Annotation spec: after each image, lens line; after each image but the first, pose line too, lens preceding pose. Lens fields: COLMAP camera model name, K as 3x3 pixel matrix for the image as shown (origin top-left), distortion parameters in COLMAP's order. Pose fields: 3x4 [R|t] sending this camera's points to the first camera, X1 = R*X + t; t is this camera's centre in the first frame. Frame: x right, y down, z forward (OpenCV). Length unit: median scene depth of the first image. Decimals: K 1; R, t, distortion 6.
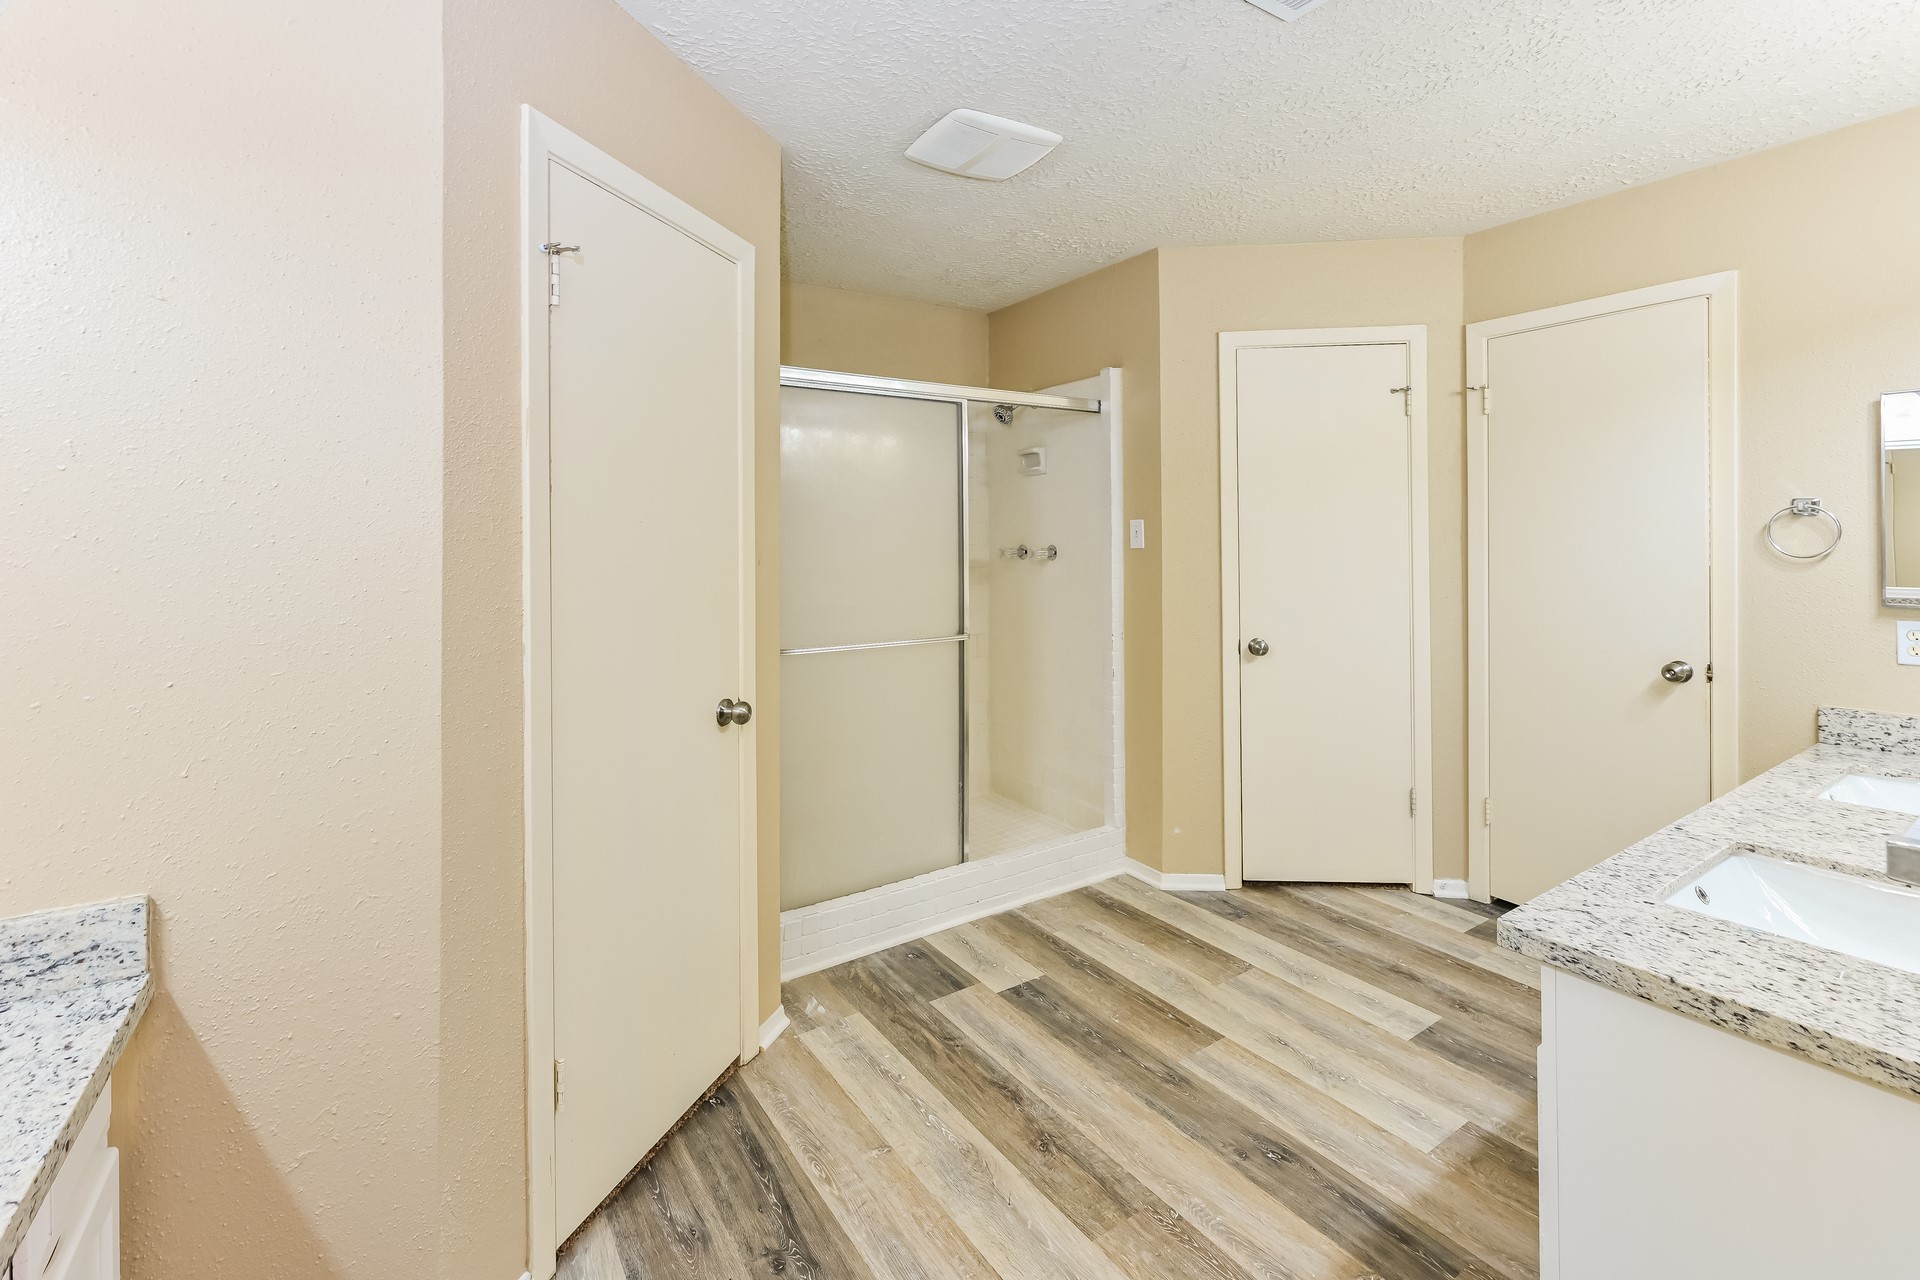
lens RADIAL K [[796.8, 0, 963.6], [0, 796.8, 627.2], [0, 0, 1]] dist [-0.001717, -0.000191]
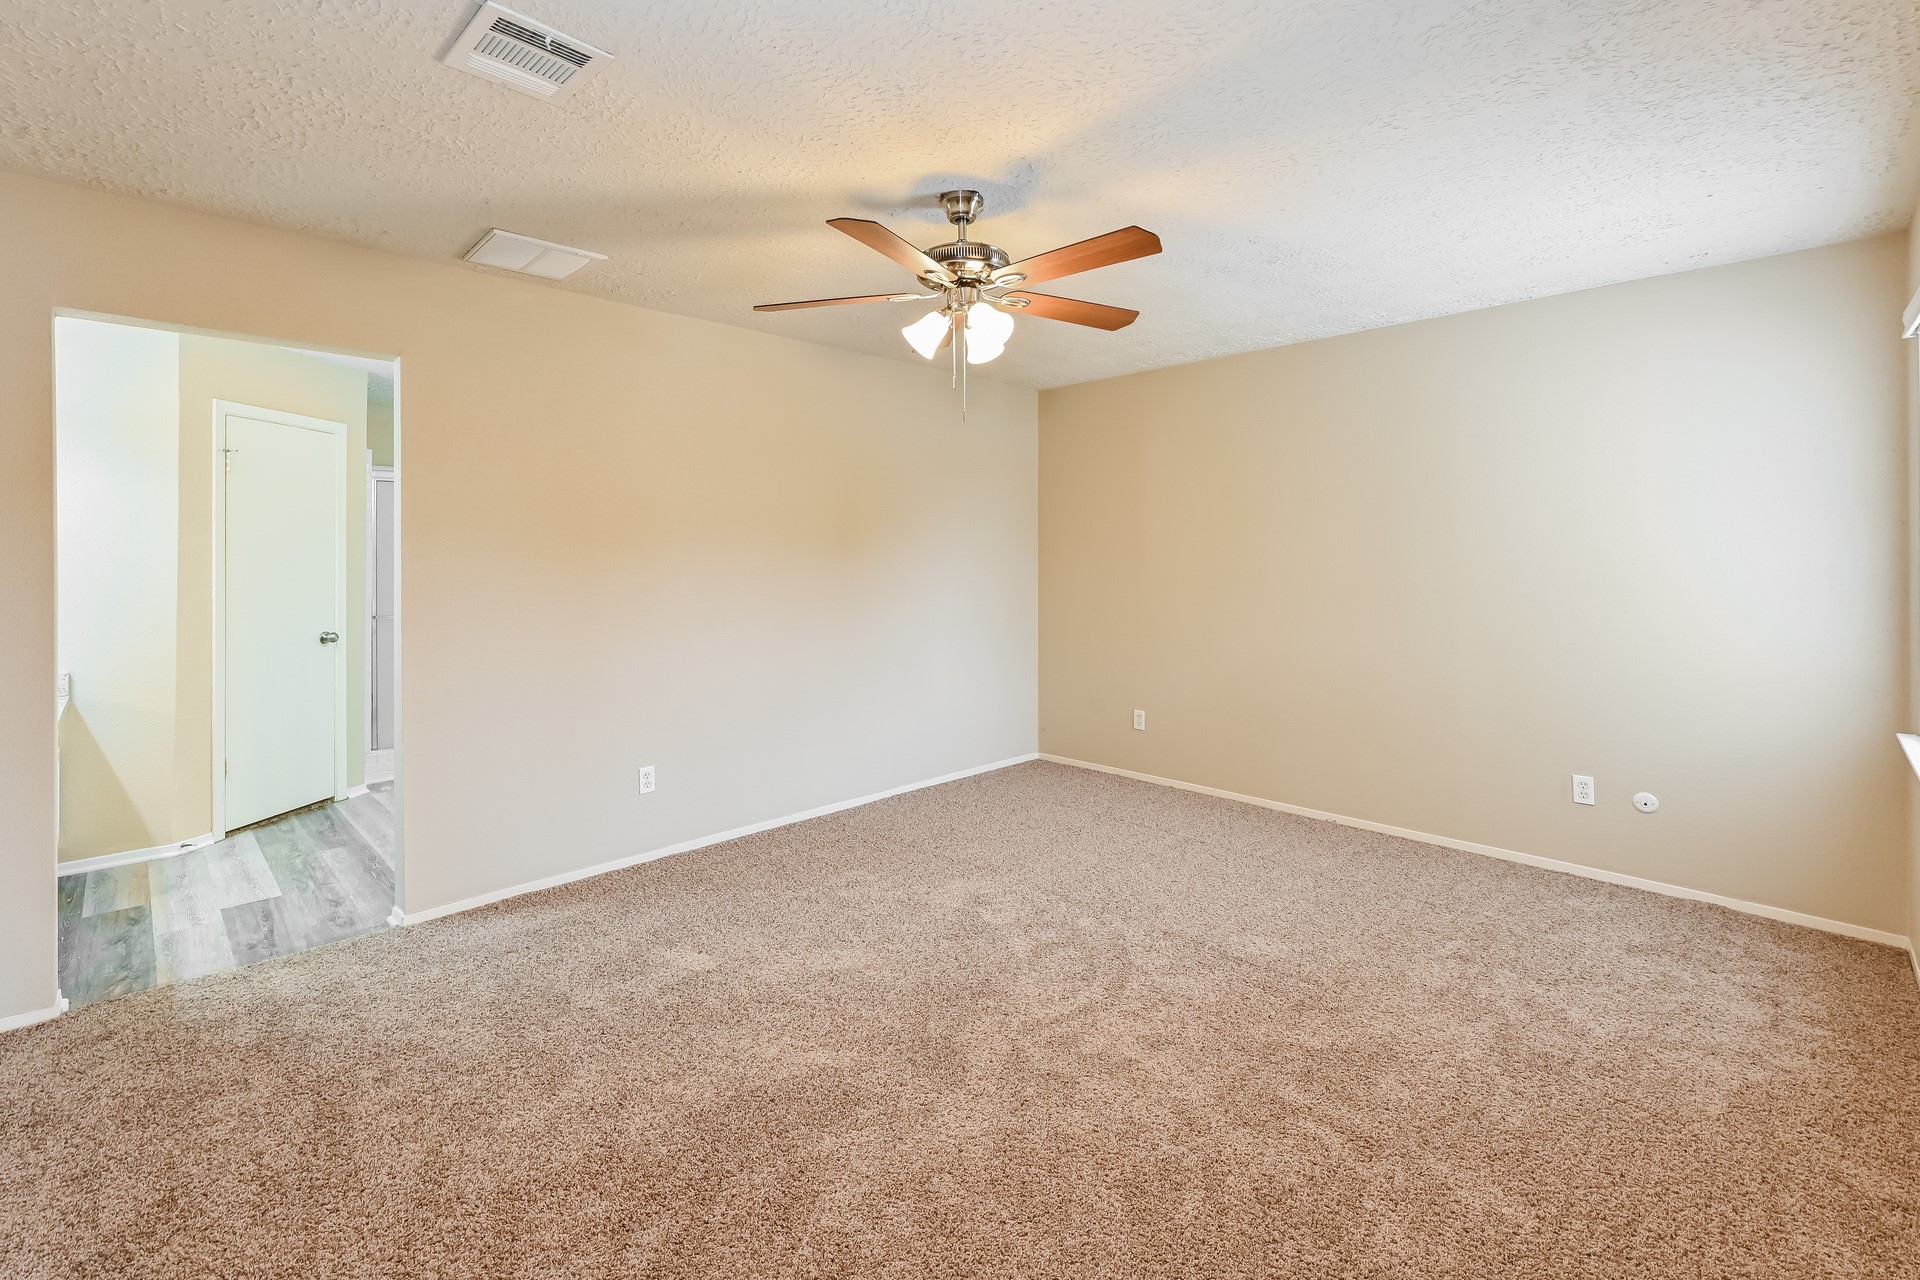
lens RADIAL K [[796.8, 0, 963.6], [0, 796.8, 627.2], [0, 0, 1]] dist [-0.001717, -0.000191]
pose [[0.979829, -0.000275, 0.199835, 1.238318], [0.002319, 0.999947, -0.009992, 0.128512], [-0.199822, 0.010254, 0.979779, -1.893836]]
